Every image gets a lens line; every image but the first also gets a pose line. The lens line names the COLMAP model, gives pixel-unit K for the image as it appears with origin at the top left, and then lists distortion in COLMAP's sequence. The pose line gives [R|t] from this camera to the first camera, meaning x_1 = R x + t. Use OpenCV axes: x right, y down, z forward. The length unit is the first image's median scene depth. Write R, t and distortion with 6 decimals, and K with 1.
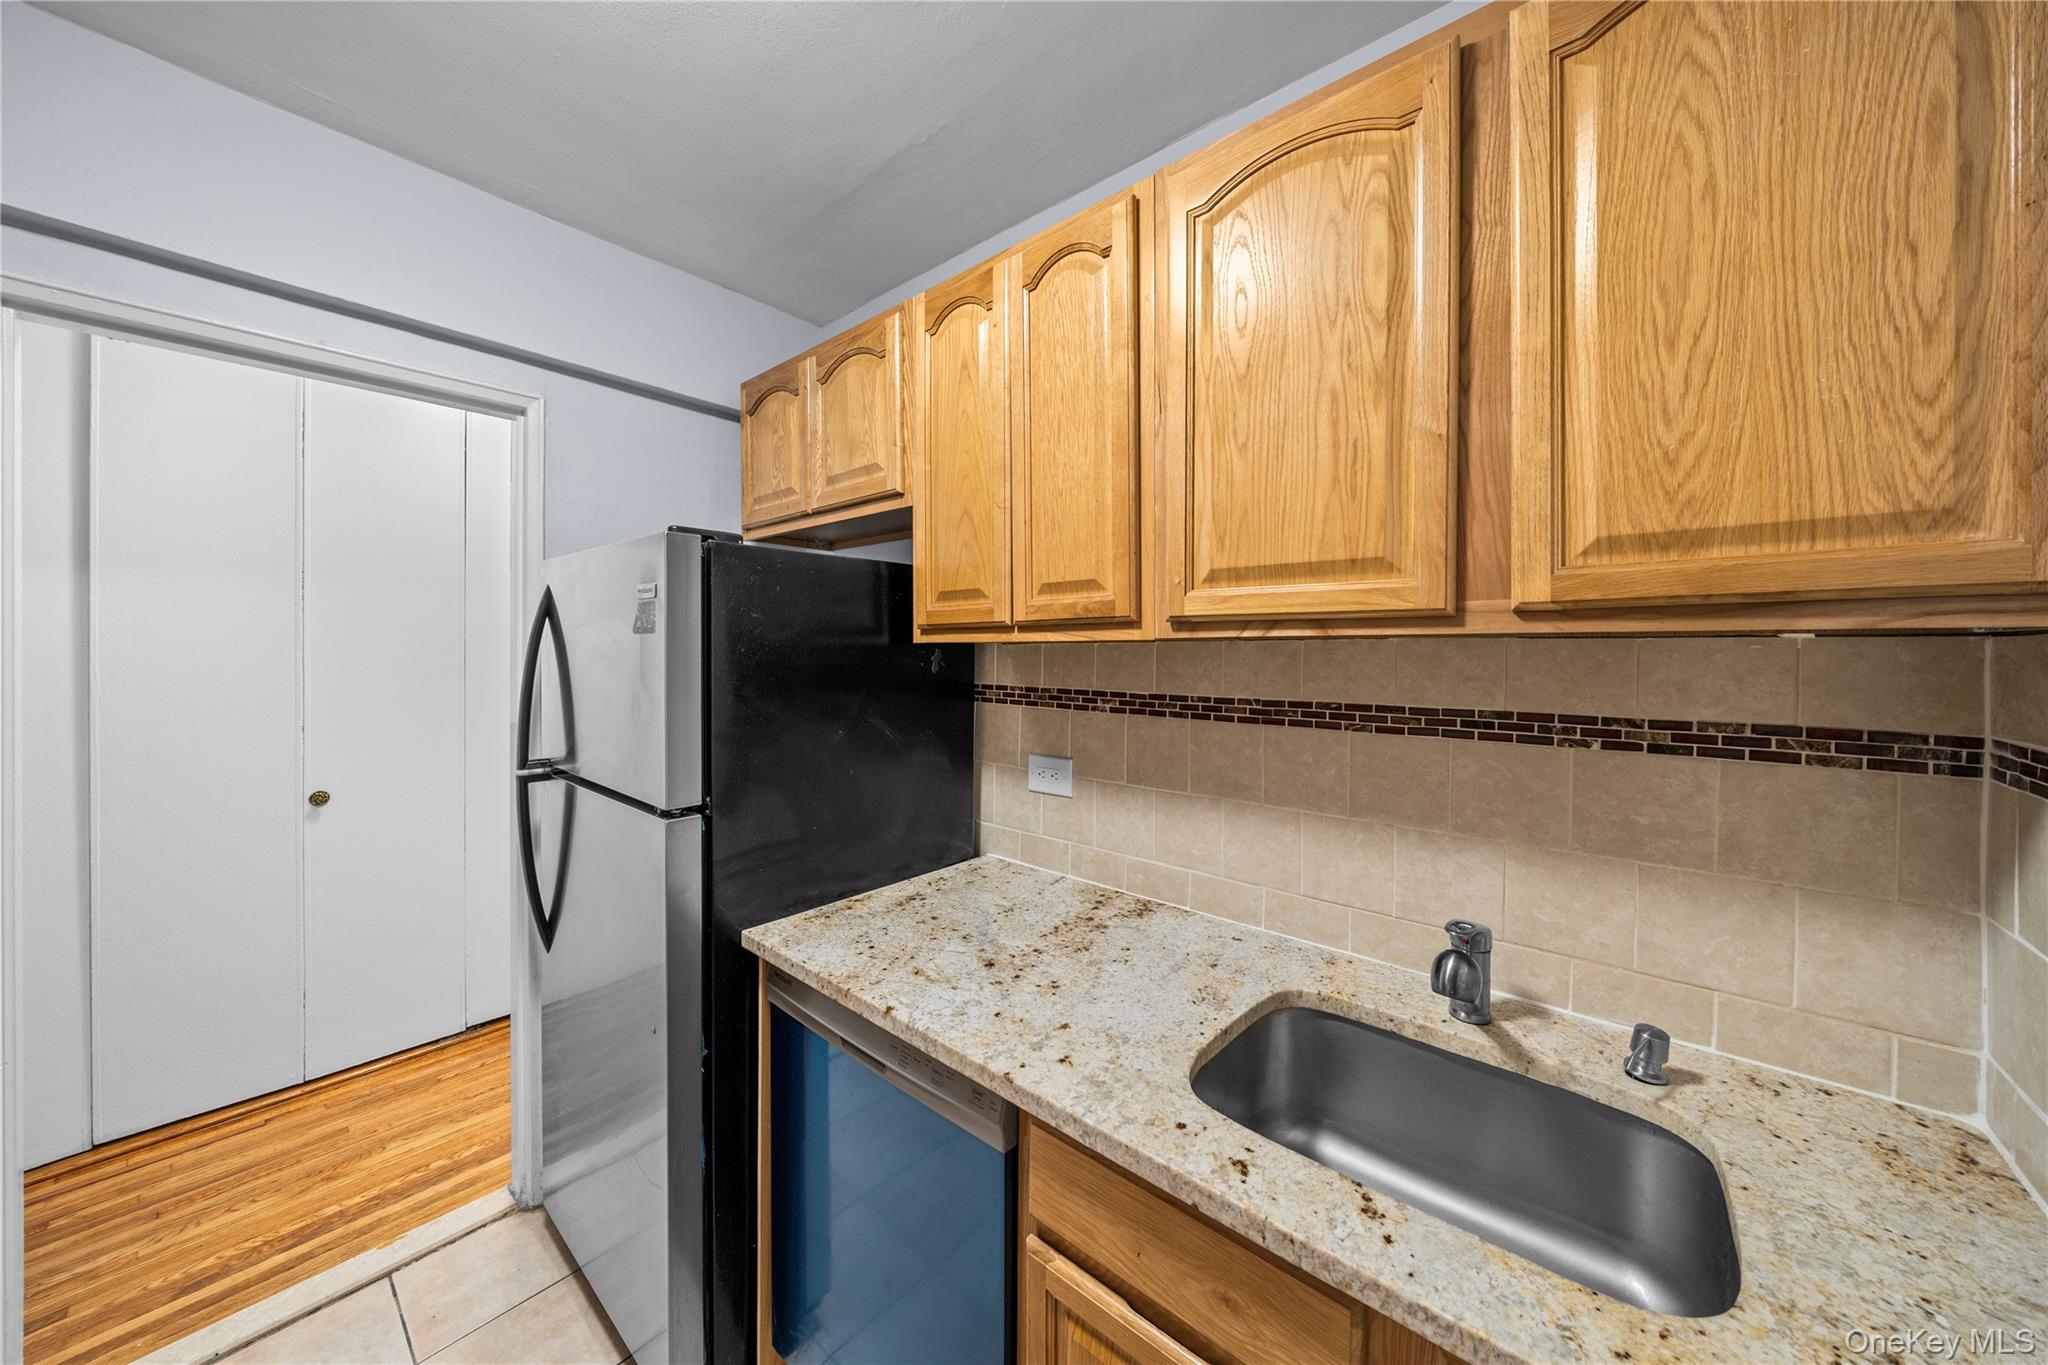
lens RADIAL K [[589.2, 0, 1026.1], [0, 589.2, 668.9], [0, 0, 1]] dist [-0.000290, -0.000006]
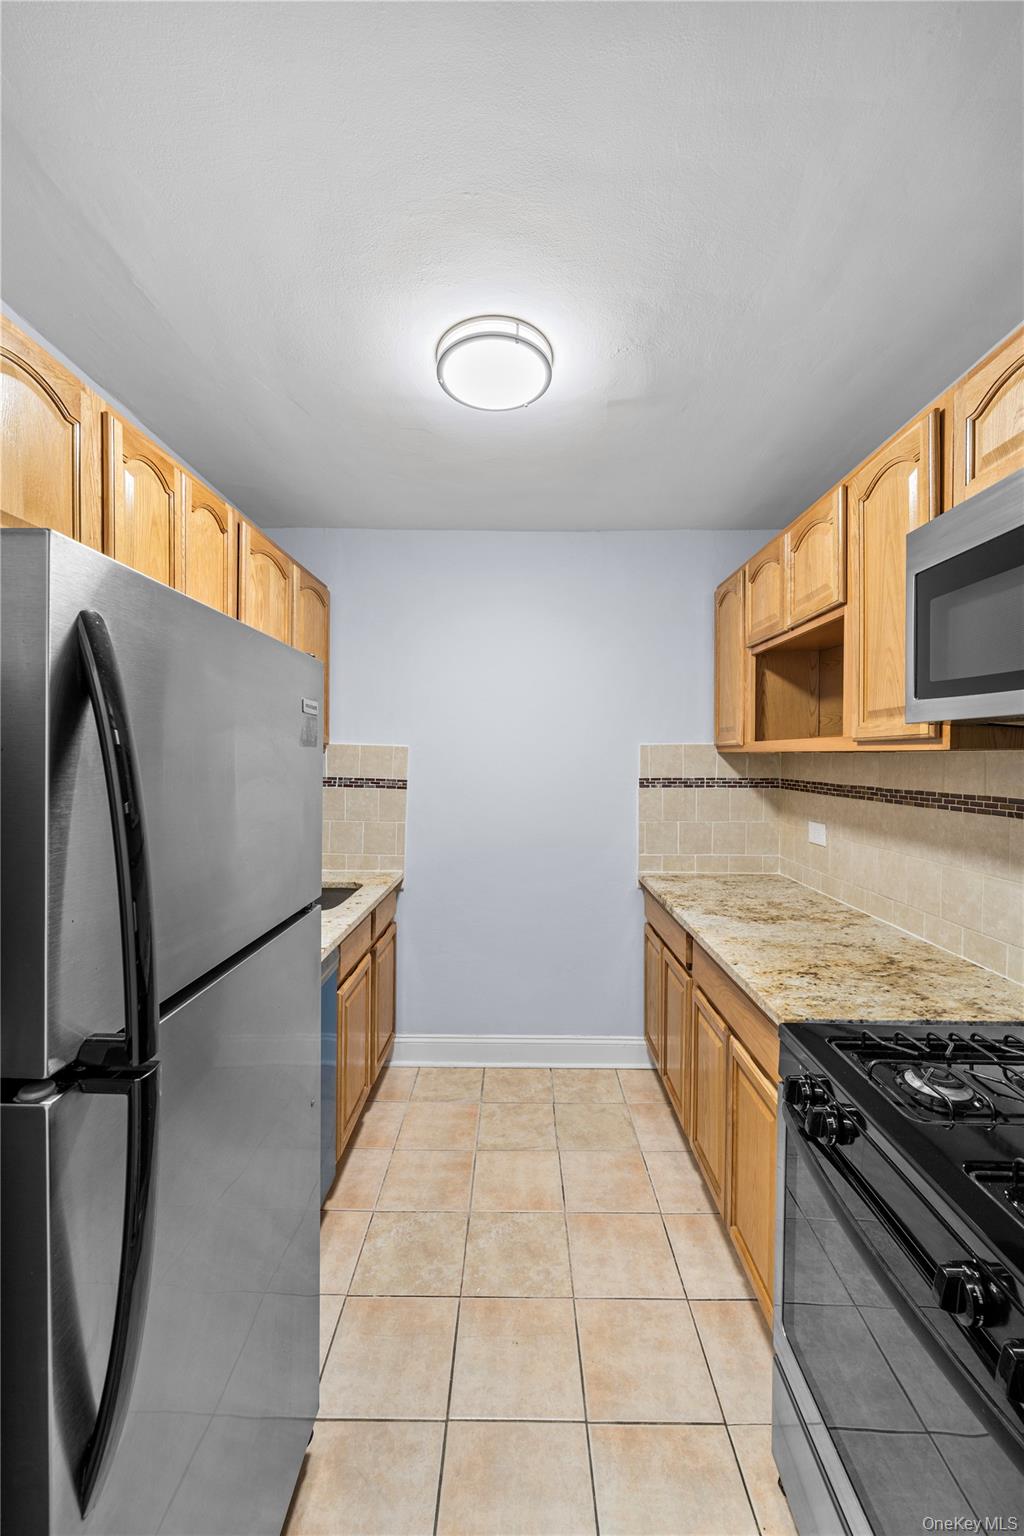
lens RADIAL K [[608.6, 0, 510.3], [0, 608.6, 768.9], [0, 0, 1]] dist [0.000530, 0.000011]
pose [[0.589182, 0.003433, -0.807993, 0.704195], [-0.019917, 0.999749, -0.010276, 0.022136], [0.807755, 0.022147, 0.589102, -0.521786]]
